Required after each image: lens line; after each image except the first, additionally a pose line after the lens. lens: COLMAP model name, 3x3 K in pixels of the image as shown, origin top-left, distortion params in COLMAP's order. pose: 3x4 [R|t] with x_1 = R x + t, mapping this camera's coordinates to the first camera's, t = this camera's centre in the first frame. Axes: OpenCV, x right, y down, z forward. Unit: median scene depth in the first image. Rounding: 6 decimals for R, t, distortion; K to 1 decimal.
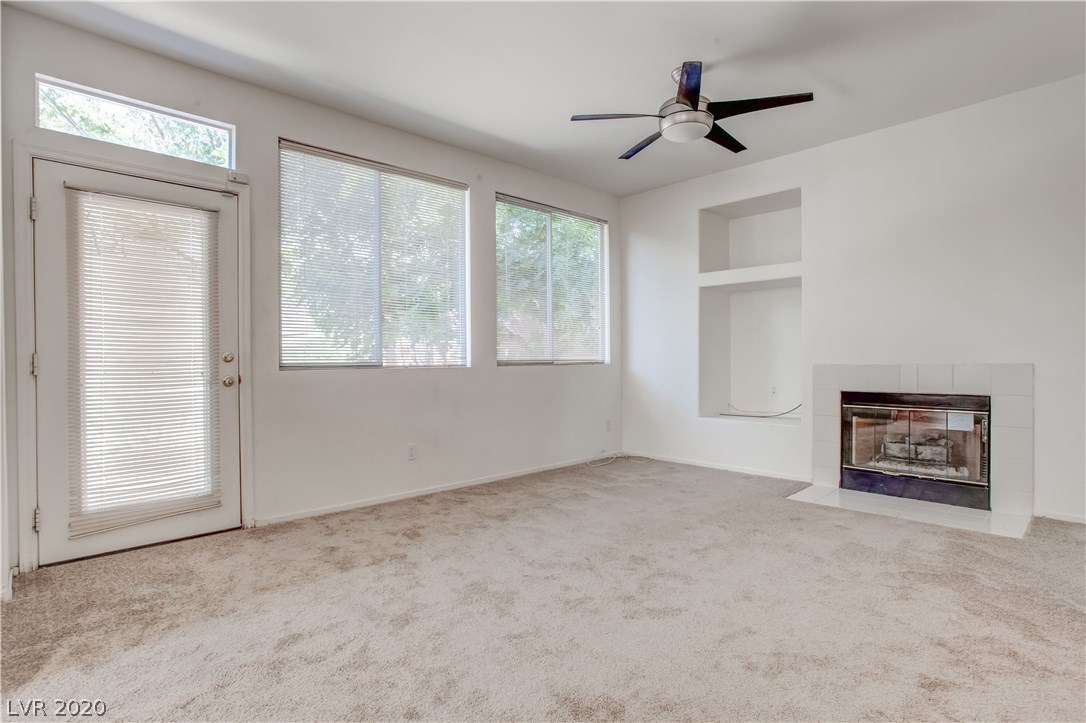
lens RADIAL K [[559.9, 0, 547.7], [0, 559.9, 361.9], [0, 0, 1]] dist [-0.006492, 0.001693]
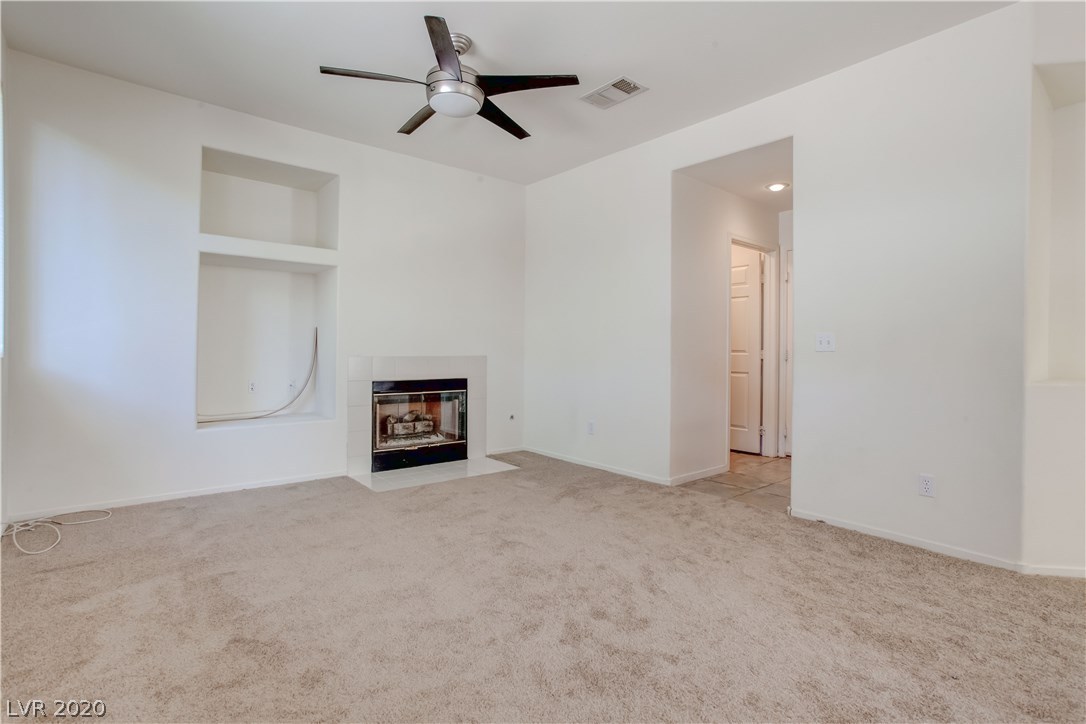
lens RADIAL K [[534.3, 0, 548.1], [0, 534.3, 344.6], [0, 0, 1]] dist [-0.018107, 0.003136]
pose [[0.056879, 0.019087, 0.998199, -0.493772], [-0.002030, 0.999817, -0.019002, 0.000781], [-0.998379, -0.000946, 0.056907, 0.638586]]
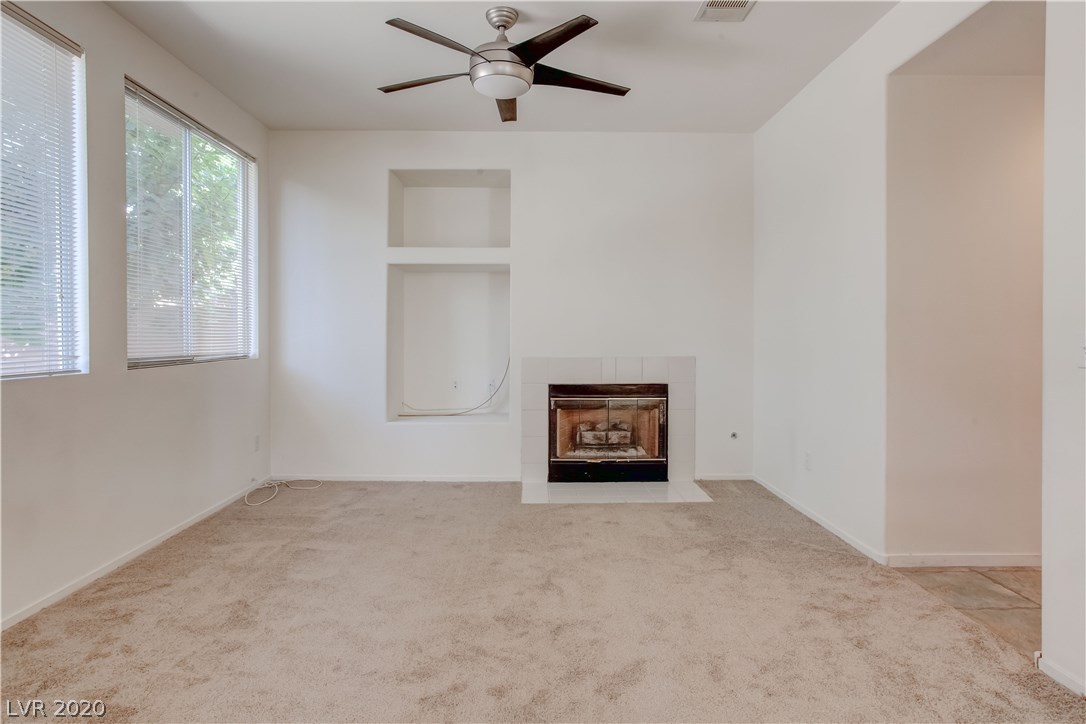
lens RADIAL K [[631.7, 0, 547.9], [0, 631.7, 338.1], [0, 0, 1]] dist [-0.037392, 0.003702]
pose [[0.677886, 0.003016, 0.735161, -0.314933], [-0.001041, 0.999995, -0.003143, -0.027429], [-0.735166, 0.001365, 0.677886, 0.254545]]
